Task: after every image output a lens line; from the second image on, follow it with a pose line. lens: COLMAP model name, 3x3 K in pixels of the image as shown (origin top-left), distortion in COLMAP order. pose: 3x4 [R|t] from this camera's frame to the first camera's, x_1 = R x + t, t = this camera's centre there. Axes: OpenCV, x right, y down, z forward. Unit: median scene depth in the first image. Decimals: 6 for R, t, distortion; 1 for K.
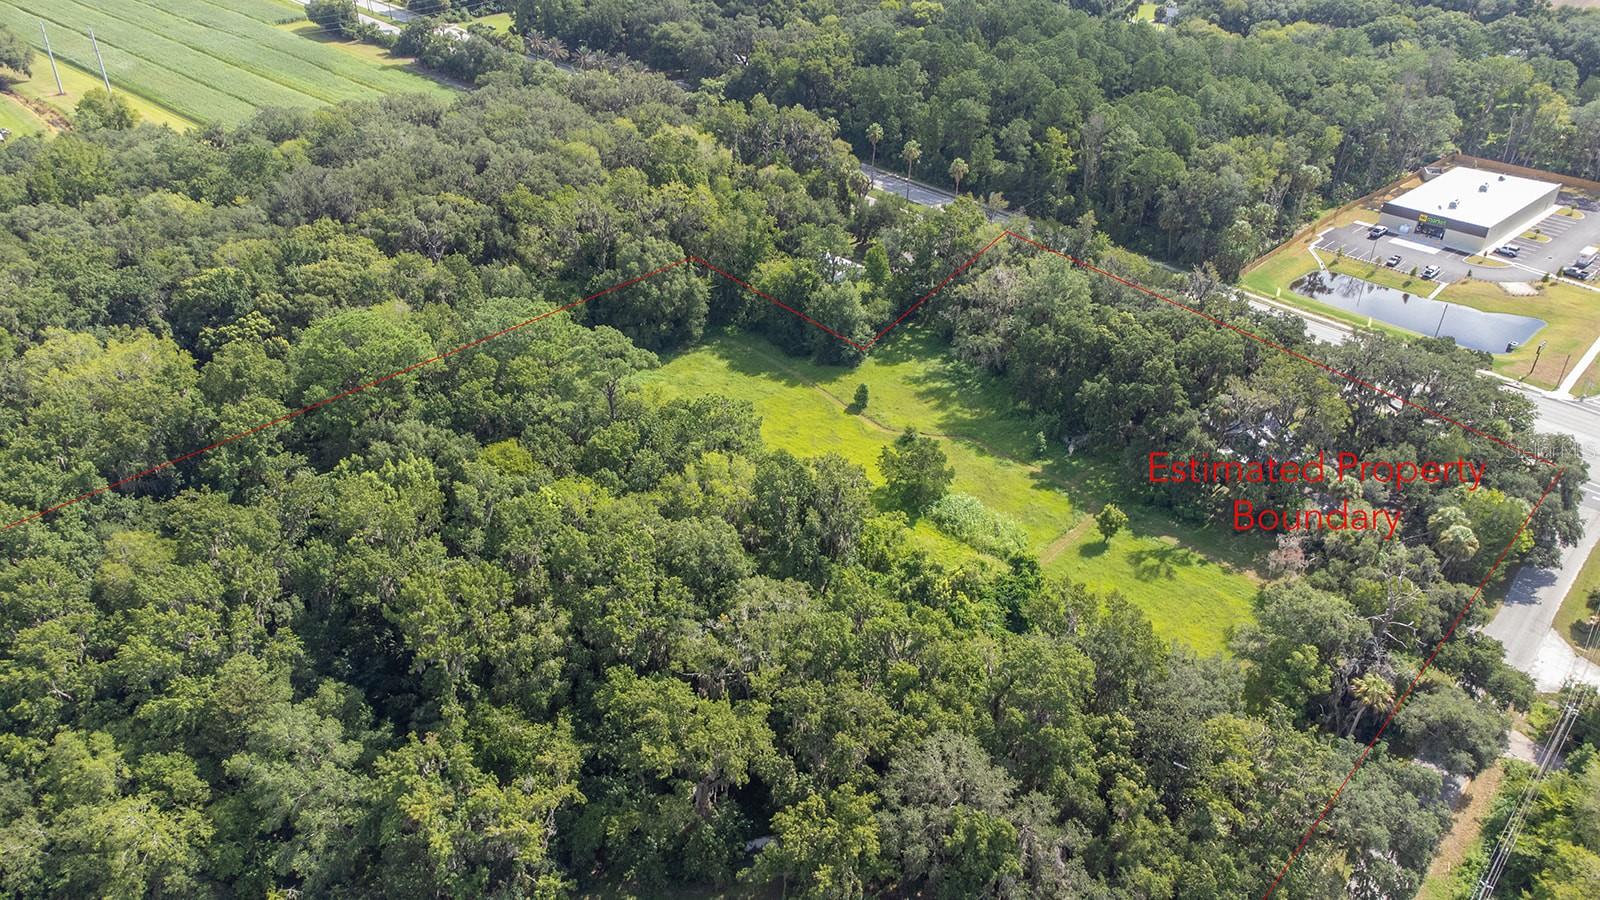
lens RADIAL K [[1165.4, 0, 800.0], [0, 1165.4, 450.0], [0, 0, 1]] dist [0.048428, 0.001737]
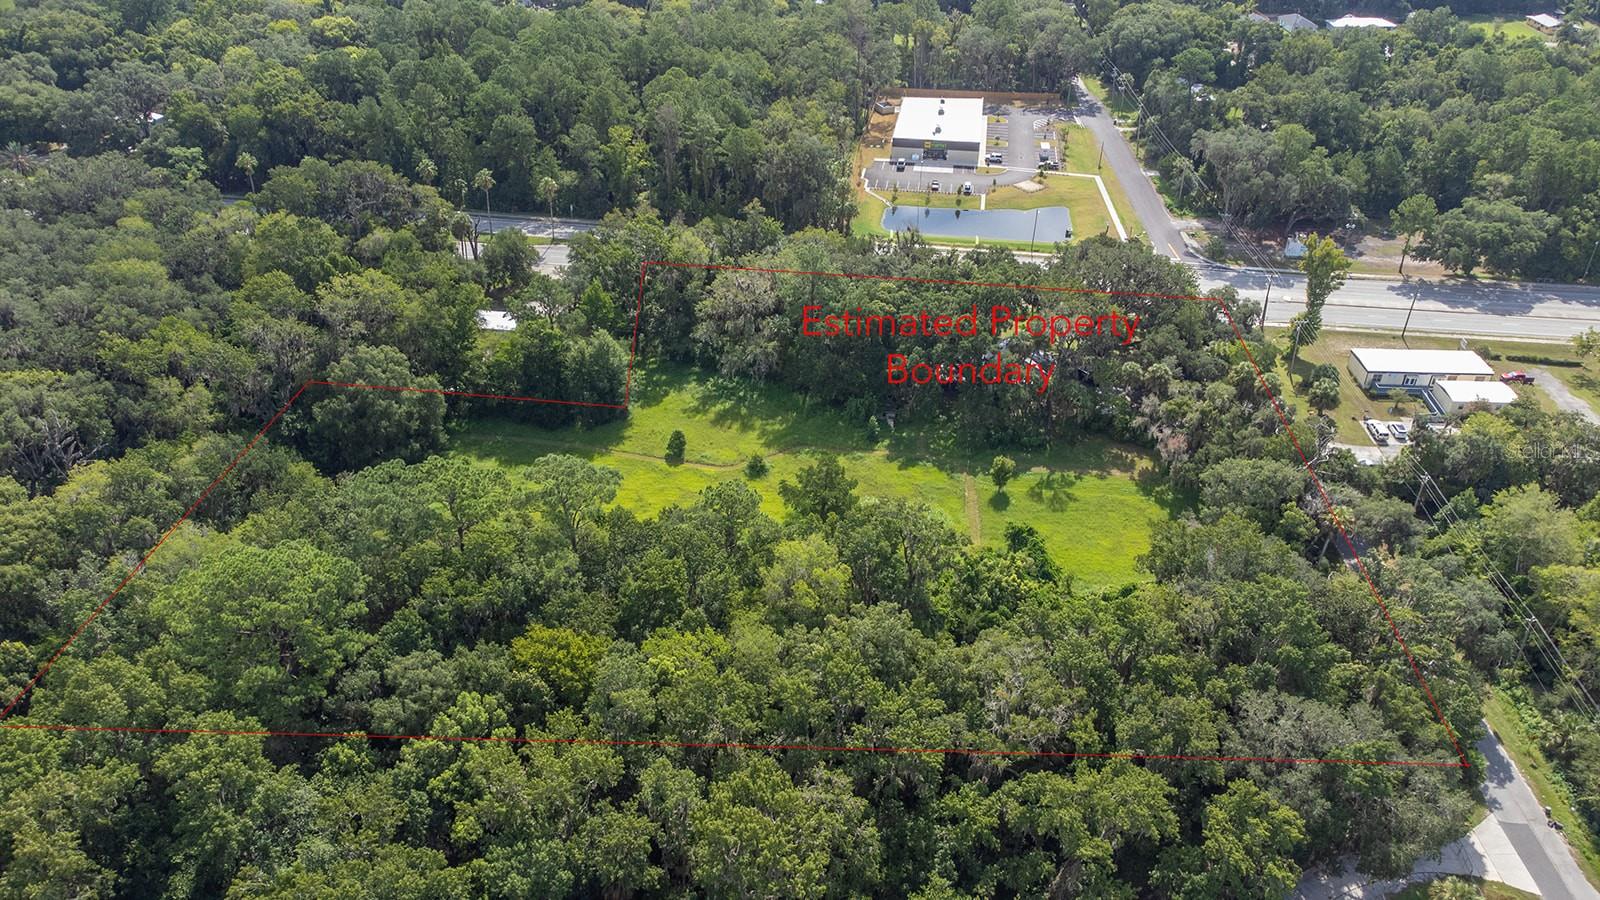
lens RADIAL K [[1173.8, 0, 800.0], [0, 1173.8, 450.0], [0, 0, 1]] dist [0.003320, 0.084697]
pose [[0.784458, -0.333544, 0.522852, -0.287328], [0.322704, 0.939469, 0.115151, -0.093412], [-0.529611, 0.078395, 0.844610, 0.125697]]
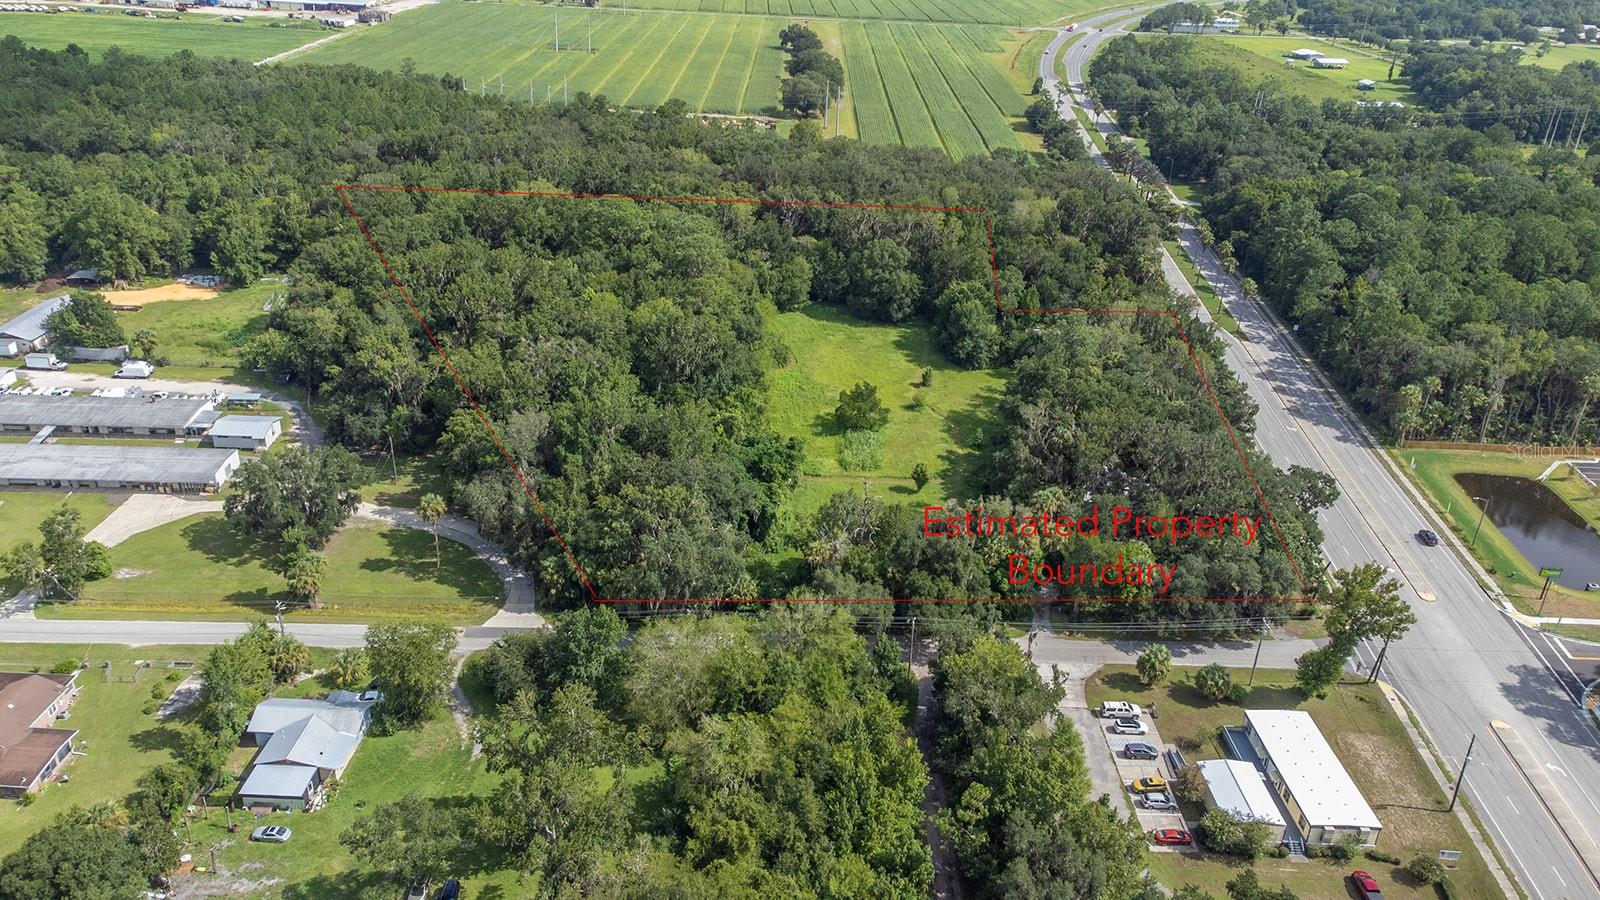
lens RADIAL K [[1165.4, 0, 800.0], [0, 1165.4, 450.0], [0, 0, 1]] dist [0.048428, 0.001737]
pose [[0.670655, 0.342591, -0.657916, 0.671584], [-0.421581, 0.905821, 0.041937, 0.026414], [0.610321, 0.249240, 0.751923, -0.042669]]
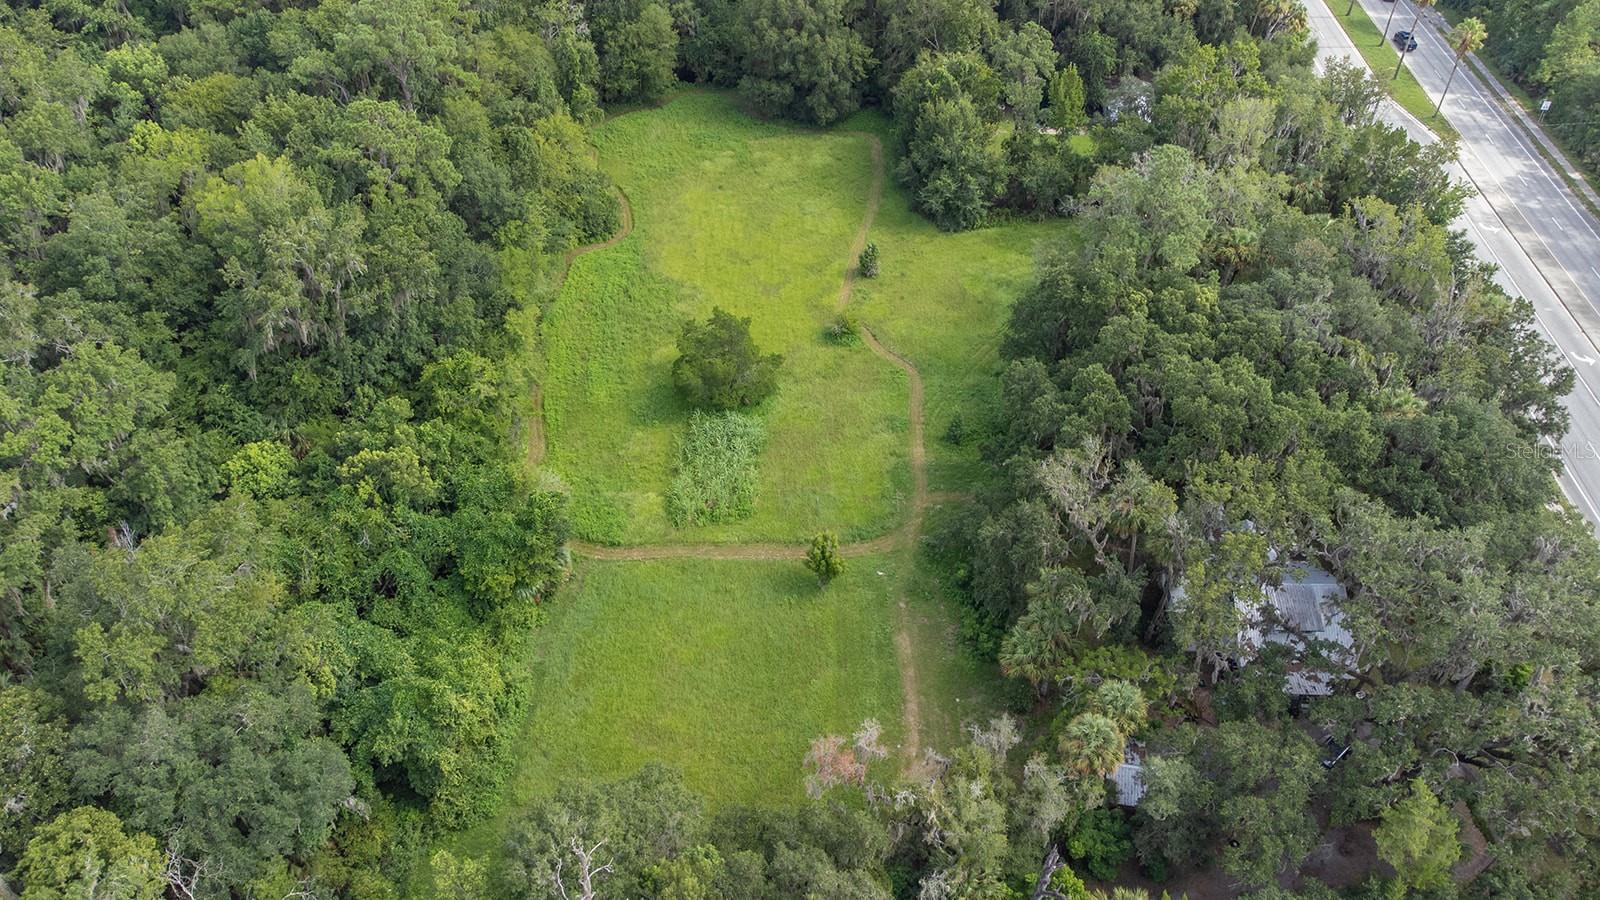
lens RADIAL K [[1217.5, 0, 800.0], [0, 1217.5, 450.0], [0, 0, 1]] dist [0.079703, -0.001652]
pose [[0.677527, 0.467264, -0.567998, 0.400613], [-0.393588, 0.882723, 0.256688, -0.088855], [0.621326, 0.049644, 0.781978, 0.310498]]
